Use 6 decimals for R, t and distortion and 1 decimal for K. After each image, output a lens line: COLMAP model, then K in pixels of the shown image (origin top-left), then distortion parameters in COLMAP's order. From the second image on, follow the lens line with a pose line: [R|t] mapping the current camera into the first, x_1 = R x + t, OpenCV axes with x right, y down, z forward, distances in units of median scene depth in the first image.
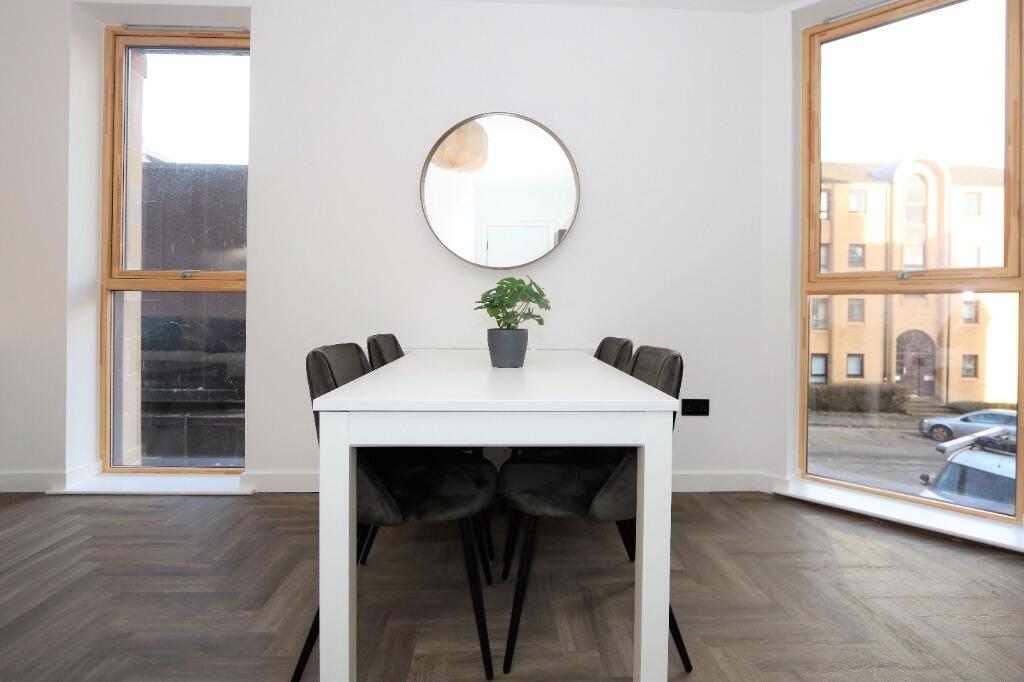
lens RADIAL K [[487.3, 0, 512.2], [0, 487.3, 311.8], [0, 0, 1]] dist [-0.001775, -0.000356]
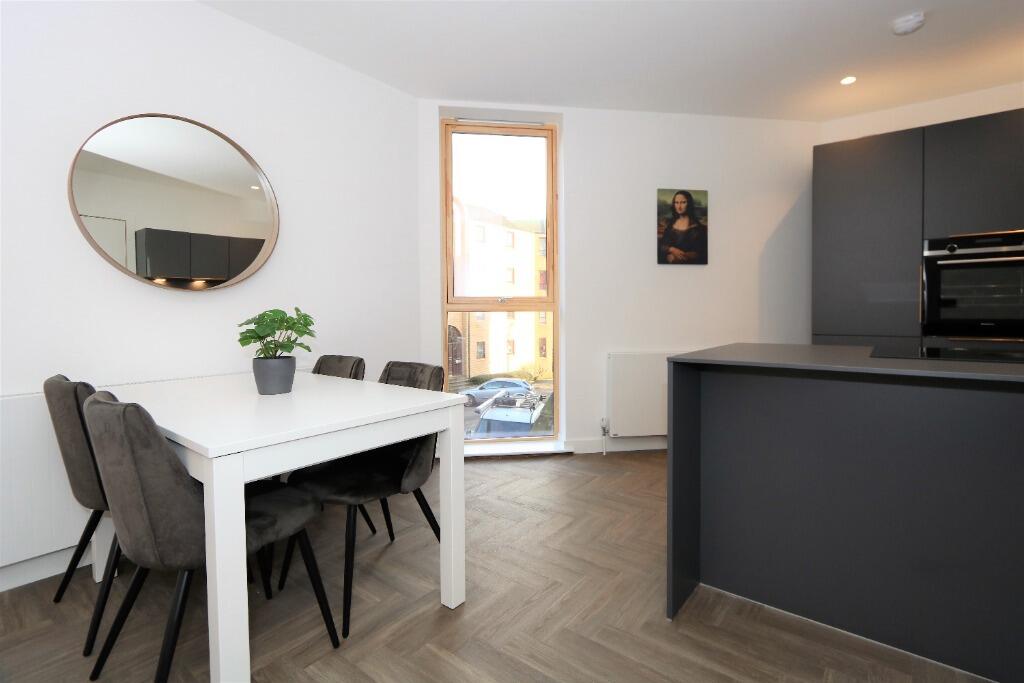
lens RADIAL K [[474.3, 0, 536.7], [0, 474.3, 323.2], [0, 0, 1]] dist [-0.003106, 0.000121]
pose [[0.637923, -0.027807, 0.769598, -0.273259], [0.010993, 0.999575, 0.027005, -0.037767], [-0.770022, -0.008767, 0.637958, -0.062099]]
